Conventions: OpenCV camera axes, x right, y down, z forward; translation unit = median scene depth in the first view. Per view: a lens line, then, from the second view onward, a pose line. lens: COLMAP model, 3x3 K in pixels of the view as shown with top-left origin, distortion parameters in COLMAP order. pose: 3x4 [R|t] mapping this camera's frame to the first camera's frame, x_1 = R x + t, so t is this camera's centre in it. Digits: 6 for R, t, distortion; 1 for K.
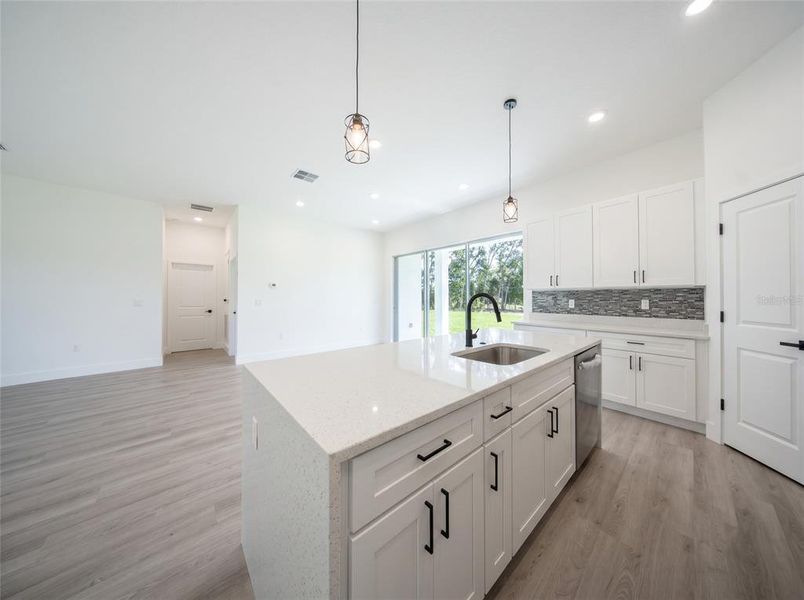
lens RADIAL K [[263.9, 0, 404.4], [0, 263.9, 299.1], [0, 0, 1]] dist [0.002576, 0.000083]
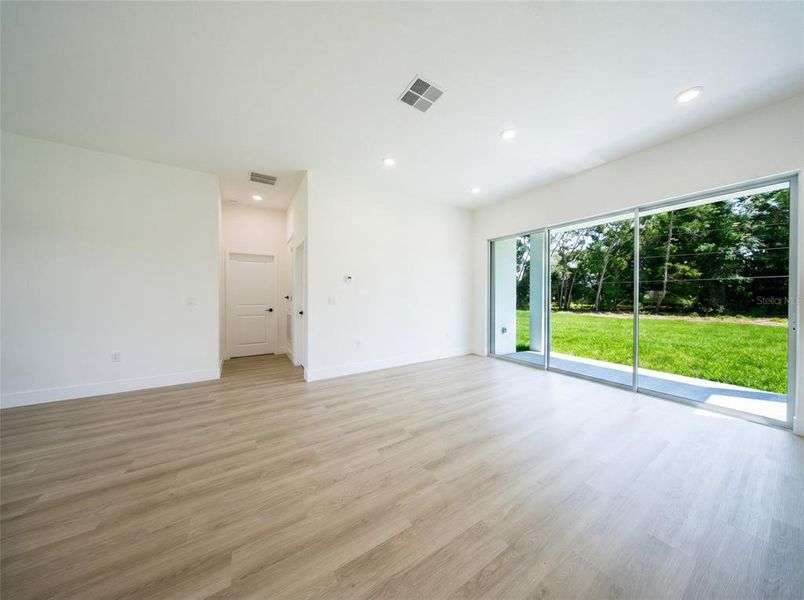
lens RADIAL K [[263.9, 0, 404.1], [0, 263.9, 304.3], [0, 0, 1]] dist [0.002576, 0.000083]
pose [[0.989913, 0.005202, -0.141581, -0.212318], [-0.000874, 0.999531, 0.030614, -0.000036], [0.141674, -0.030182, 0.989453, 0.244731]]
